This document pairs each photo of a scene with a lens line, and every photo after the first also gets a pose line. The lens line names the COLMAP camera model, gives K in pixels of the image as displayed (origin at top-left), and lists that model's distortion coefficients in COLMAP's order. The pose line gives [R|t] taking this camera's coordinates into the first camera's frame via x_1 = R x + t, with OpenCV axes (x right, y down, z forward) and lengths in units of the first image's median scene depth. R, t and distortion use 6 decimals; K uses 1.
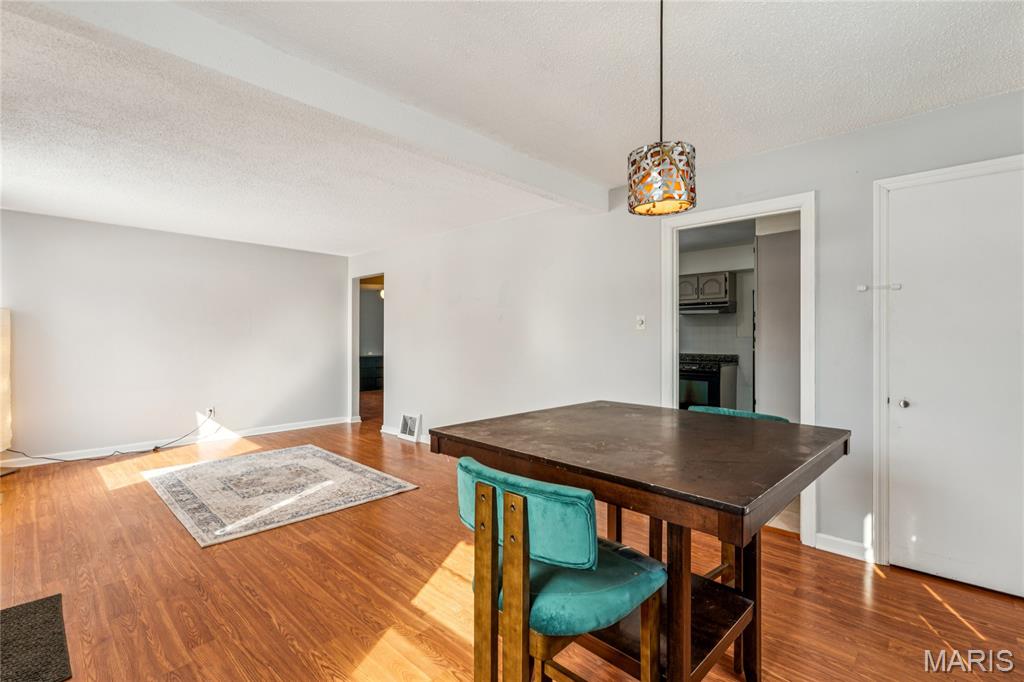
lens RADIAL K [[465.7, 0, 512.2], [0, 465.7, 337.4], [0, 0, 1]] dist [0.002749, 0.000024]
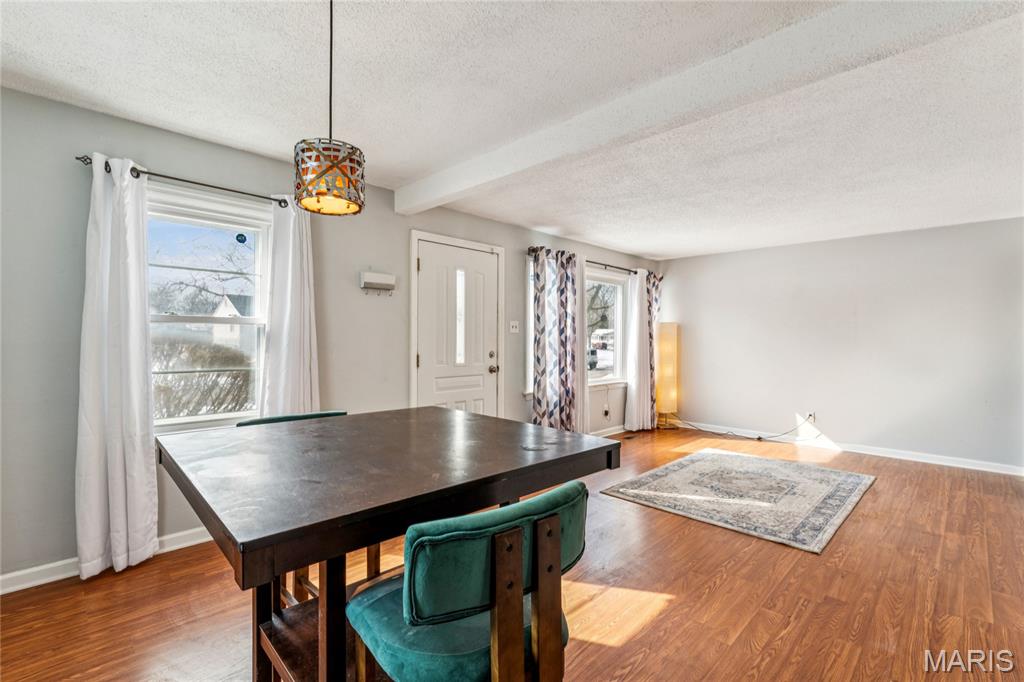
lens RADIAL K [[465.7, 0, 512.2], [0, 465.7, 337.4], [0, 0, 1]] dist [0.002749, 0.000024]
pose [[-0.019149, -0.004365, -0.999807, 0.572227], [-0.007917, 0.999960, -0.004214, 0.000028], [0.999785, 0.007835, -0.019183, 0.601112]]
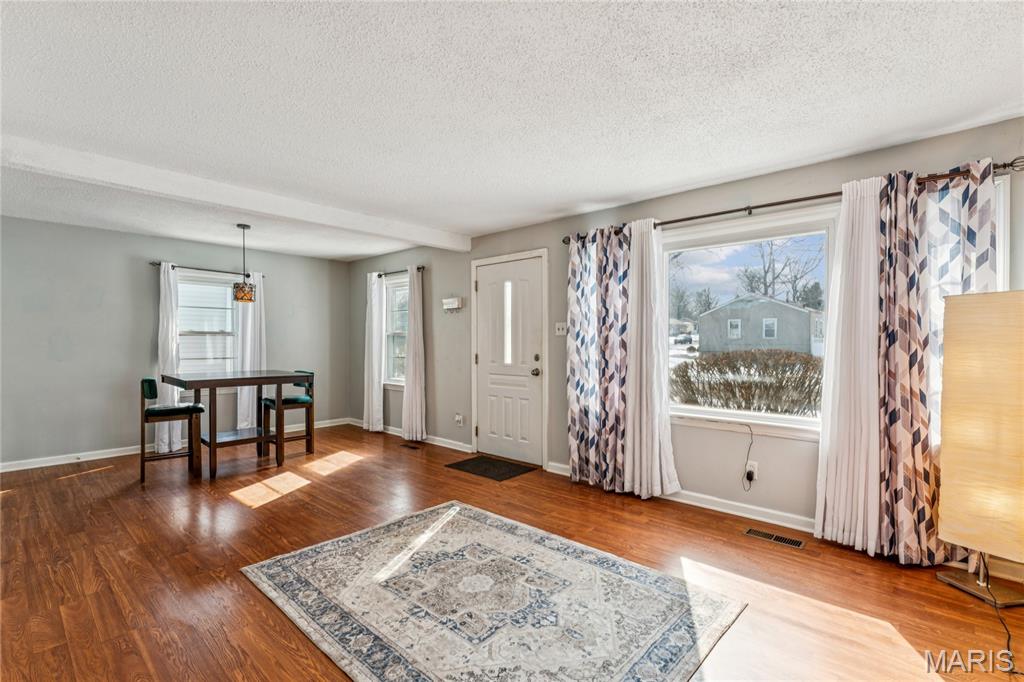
lens RADIAL K [[468.5, 0, 509.9], [0, 468.5, 344.5], [0, 0, 1]] dist [0.000608, -0.000199]
pose [[-0.999894, -0.002987, -0.014285, -0.631019], [-0.003118, 0.999953, 0.009151, -0.005720], [0.014257, 0.009194, -0.999856, 1.840012]]
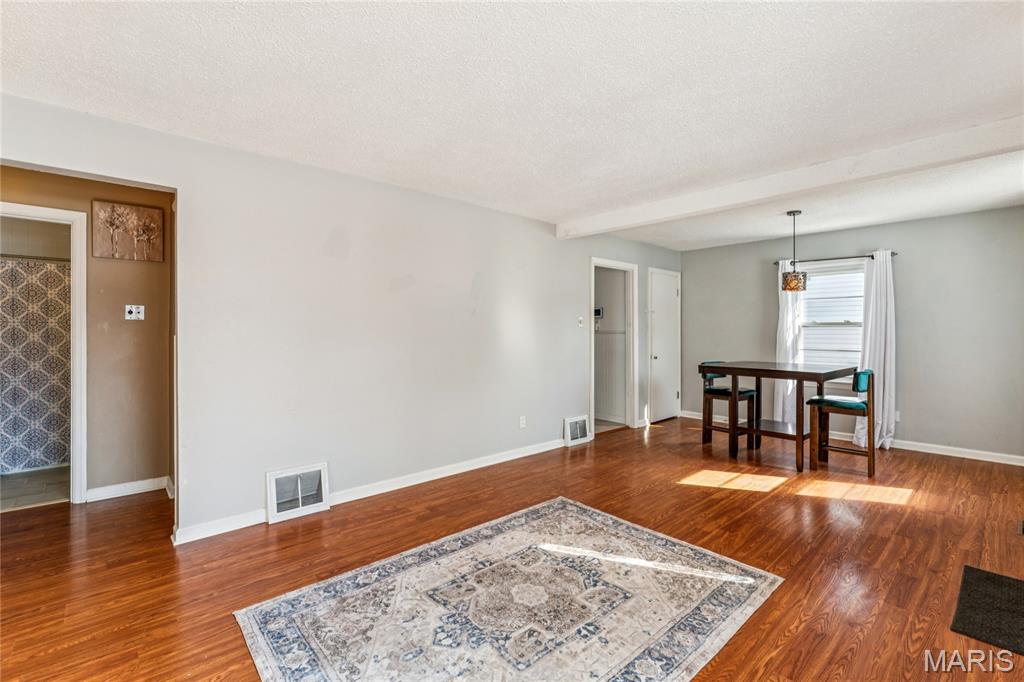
lens RADIAL K [[451.3, 0, 516.6], [0, 451.3, 336.7], [0, 0, 1]] dist [0.000045, 0.000577]
pose [[0.069048, -0.014444, 0.997509, -1.198176], [-0.001111, 0.999893, 0.014556, -0.006411], [-0.997613, -0.002113, 0.069025, 1.131023]]
